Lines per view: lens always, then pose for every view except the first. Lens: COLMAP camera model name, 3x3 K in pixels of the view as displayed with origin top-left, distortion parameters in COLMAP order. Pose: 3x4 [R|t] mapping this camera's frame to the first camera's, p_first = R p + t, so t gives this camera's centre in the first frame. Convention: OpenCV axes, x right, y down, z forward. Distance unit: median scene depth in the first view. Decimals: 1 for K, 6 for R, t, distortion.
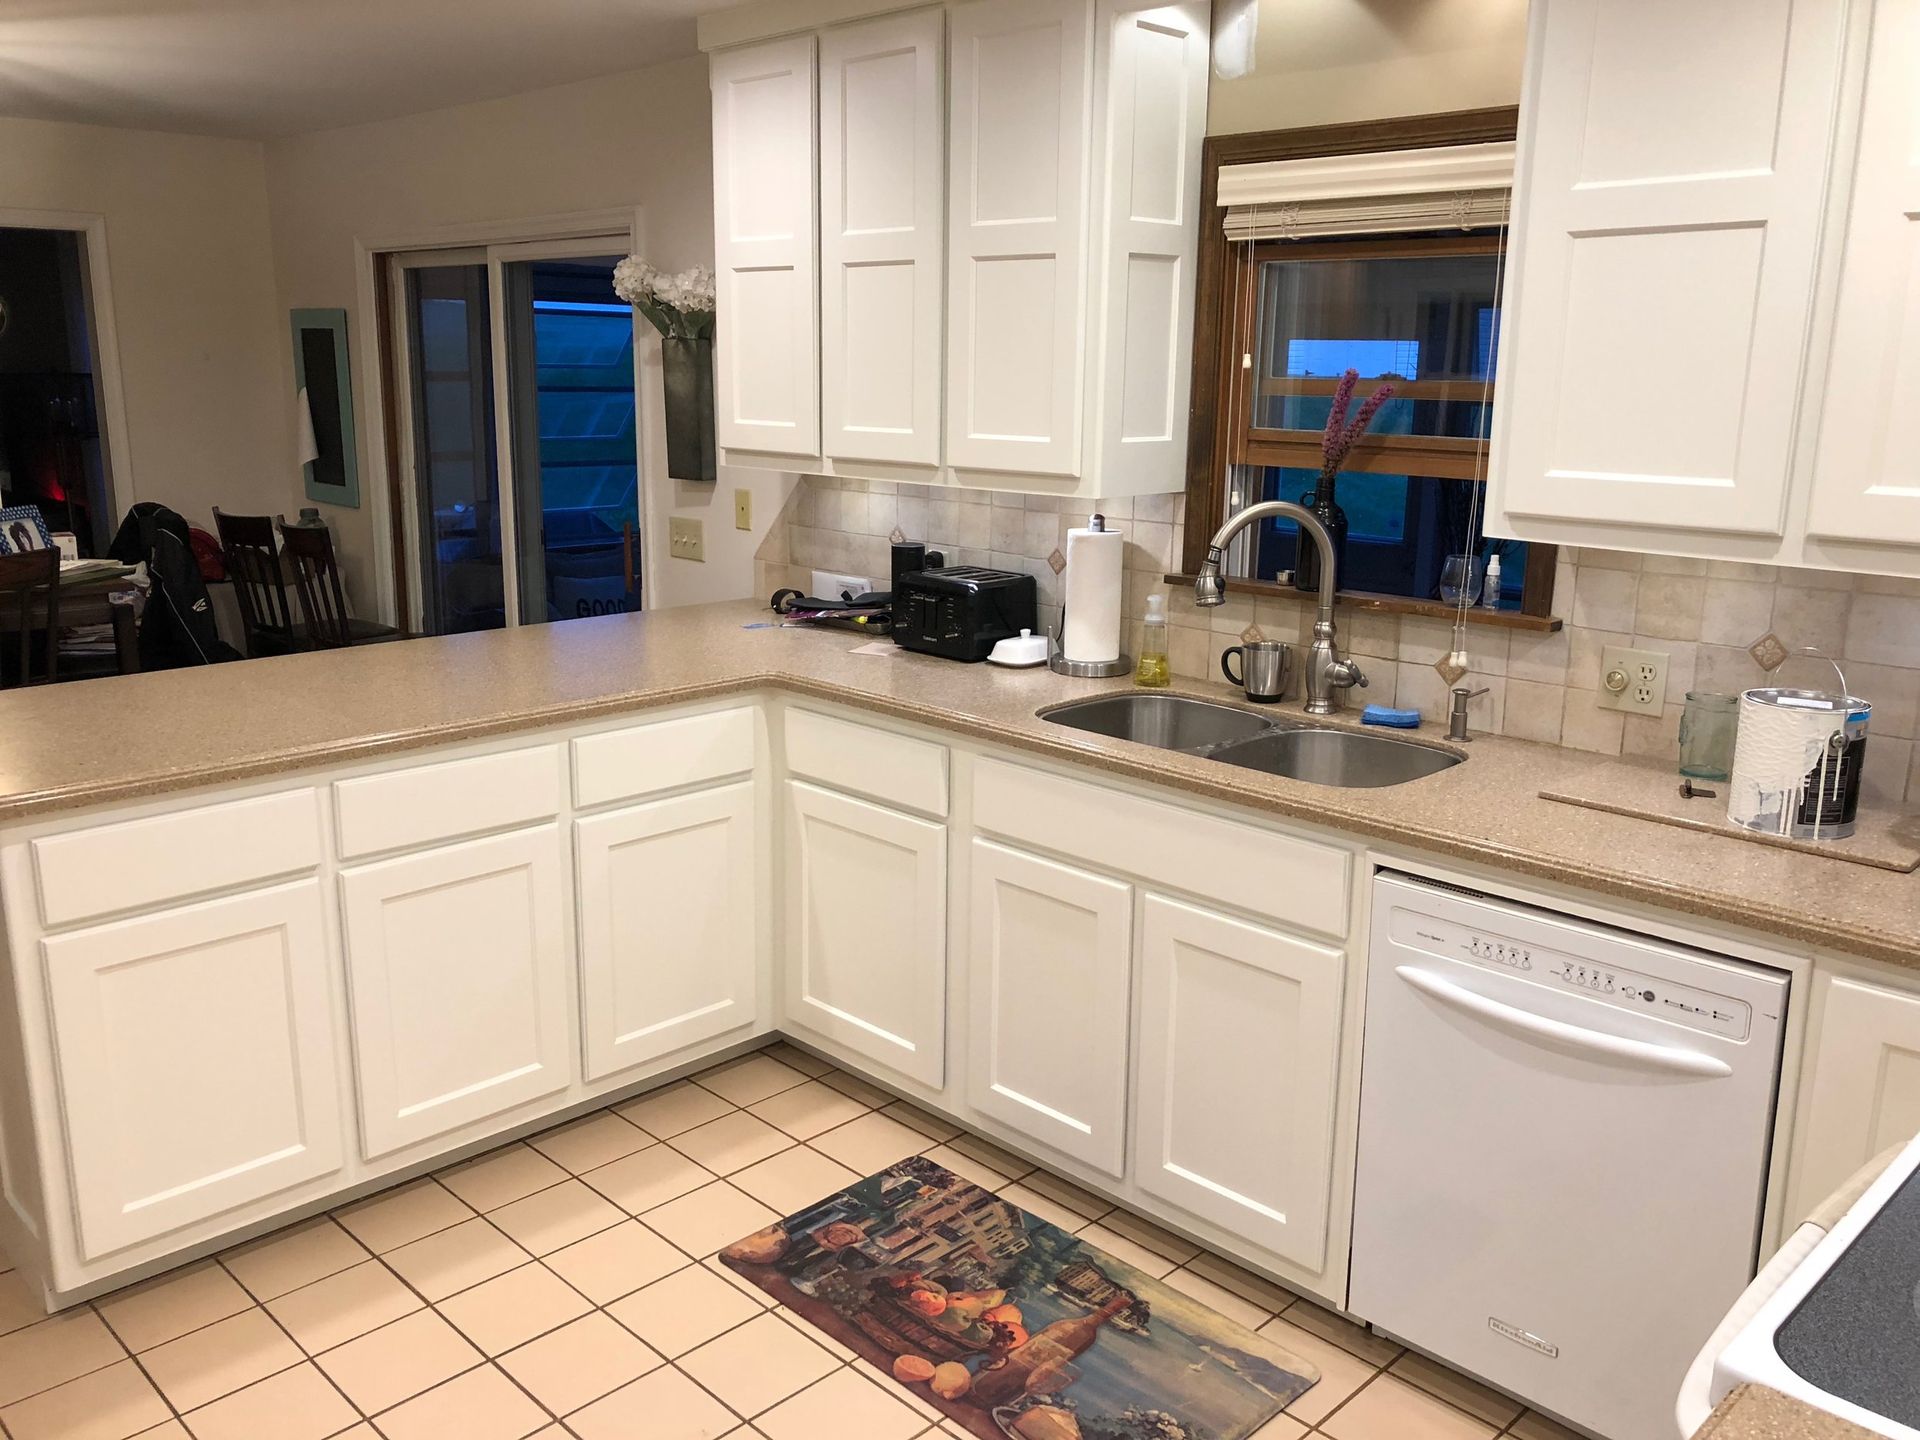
lens RADIAL K [[1583.0, 0, 963.4], [0, 1583.0, 721.5], [0, 0, 1]] dist [0.088196, -0.020072]
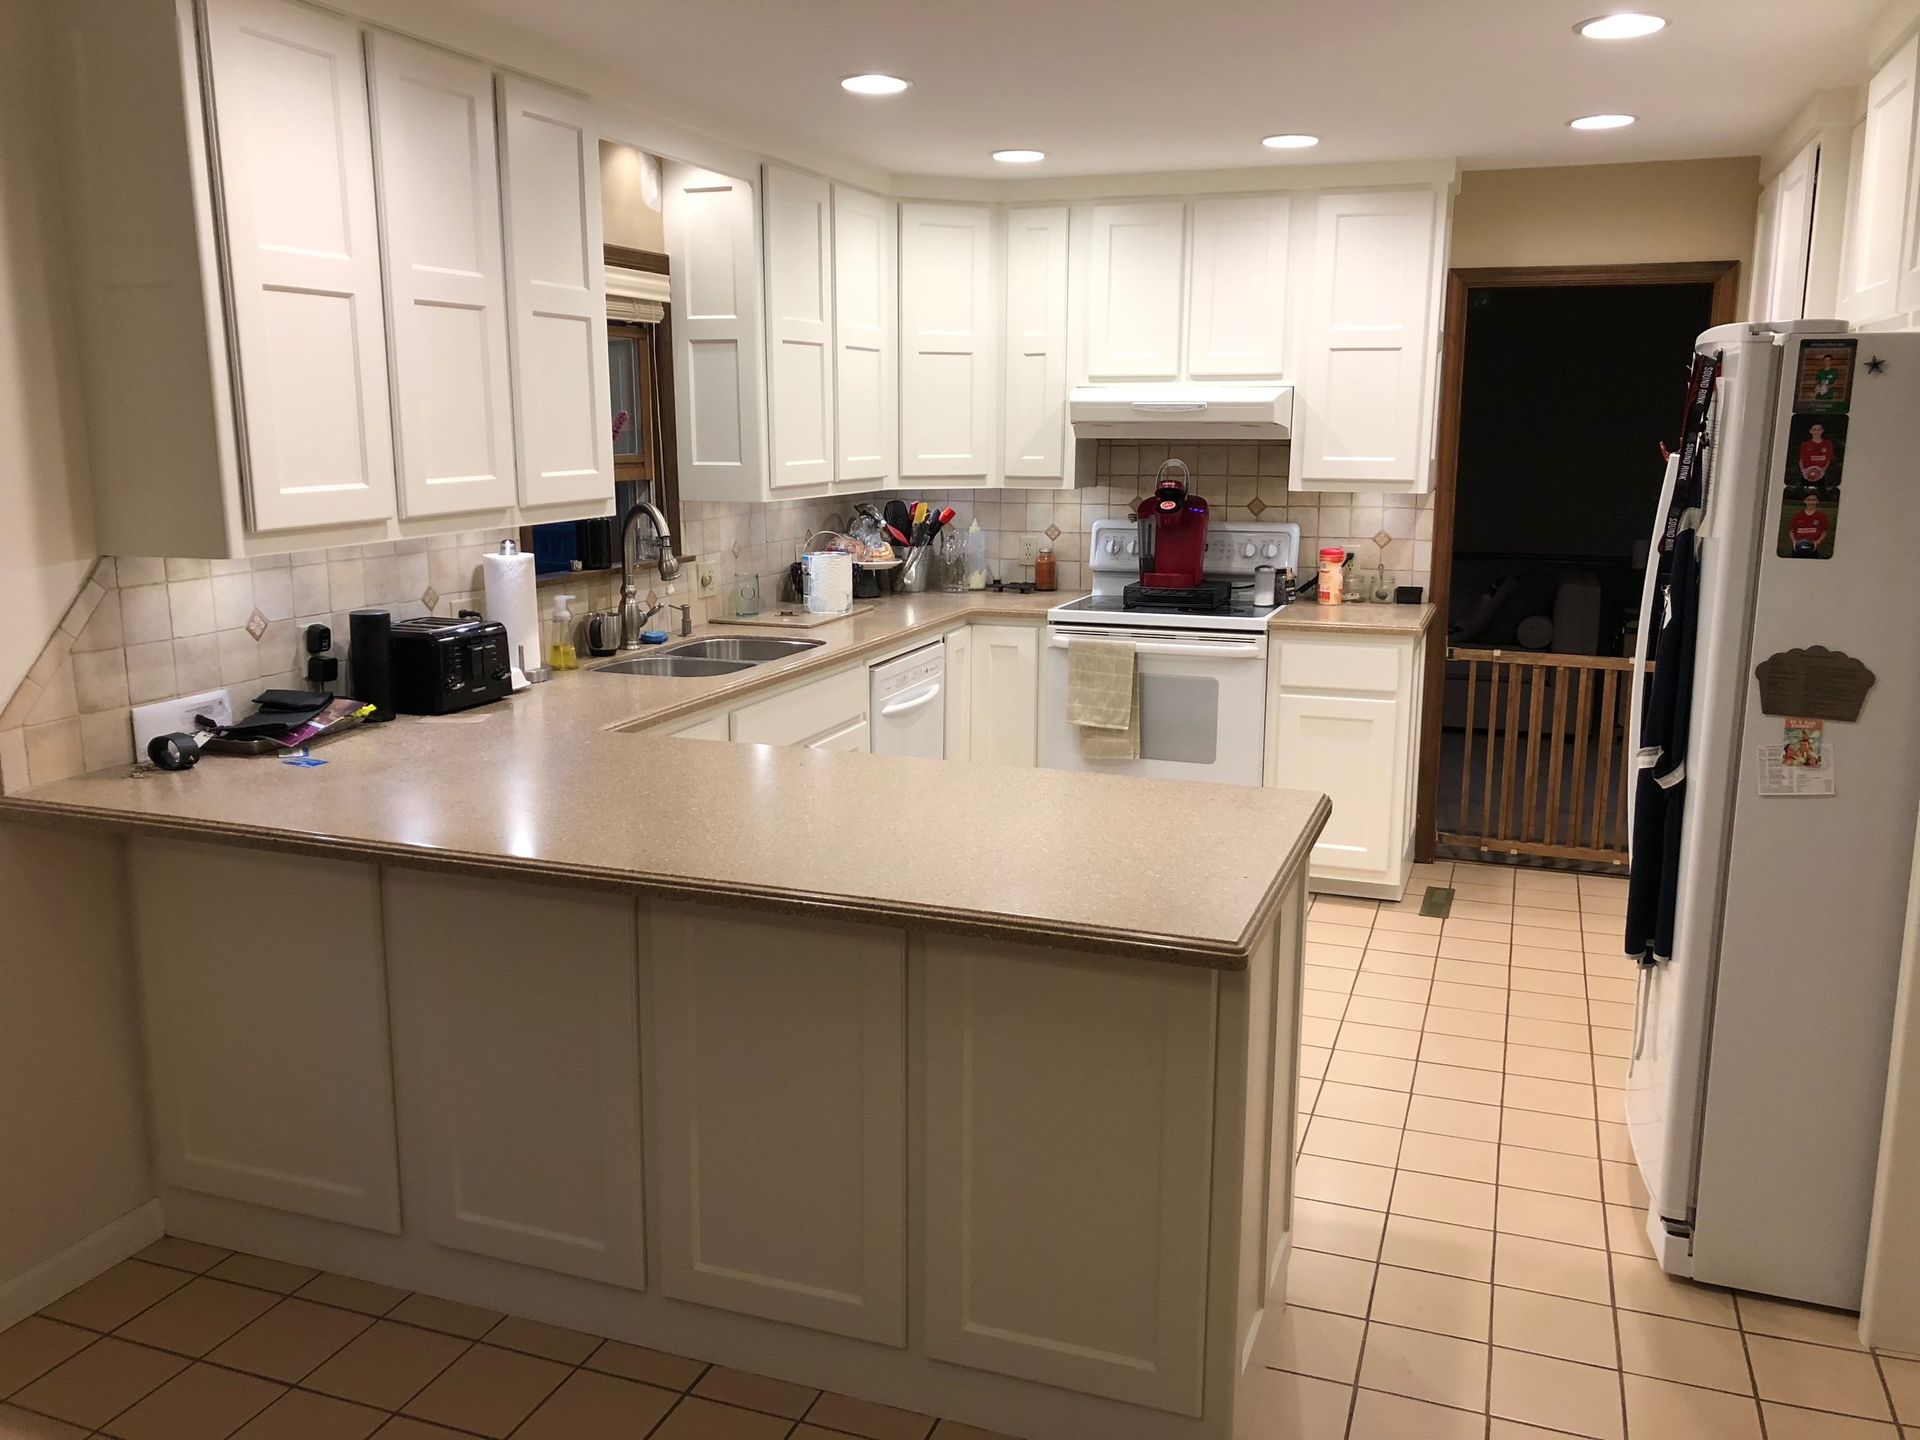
lens RADIAL K [[1583.0, 0, 972.8], [0, 1583.0, 717.2], [0, 0, 1]] dist [0.088196, -0.020072]
pose [[-0.422869, -0.184530, 0.887204, -1.206307], [0.199656, 0.936017, 0.289845, -0.307095], [-0.883923, 0.299702, -0.358970, 1.285459]]
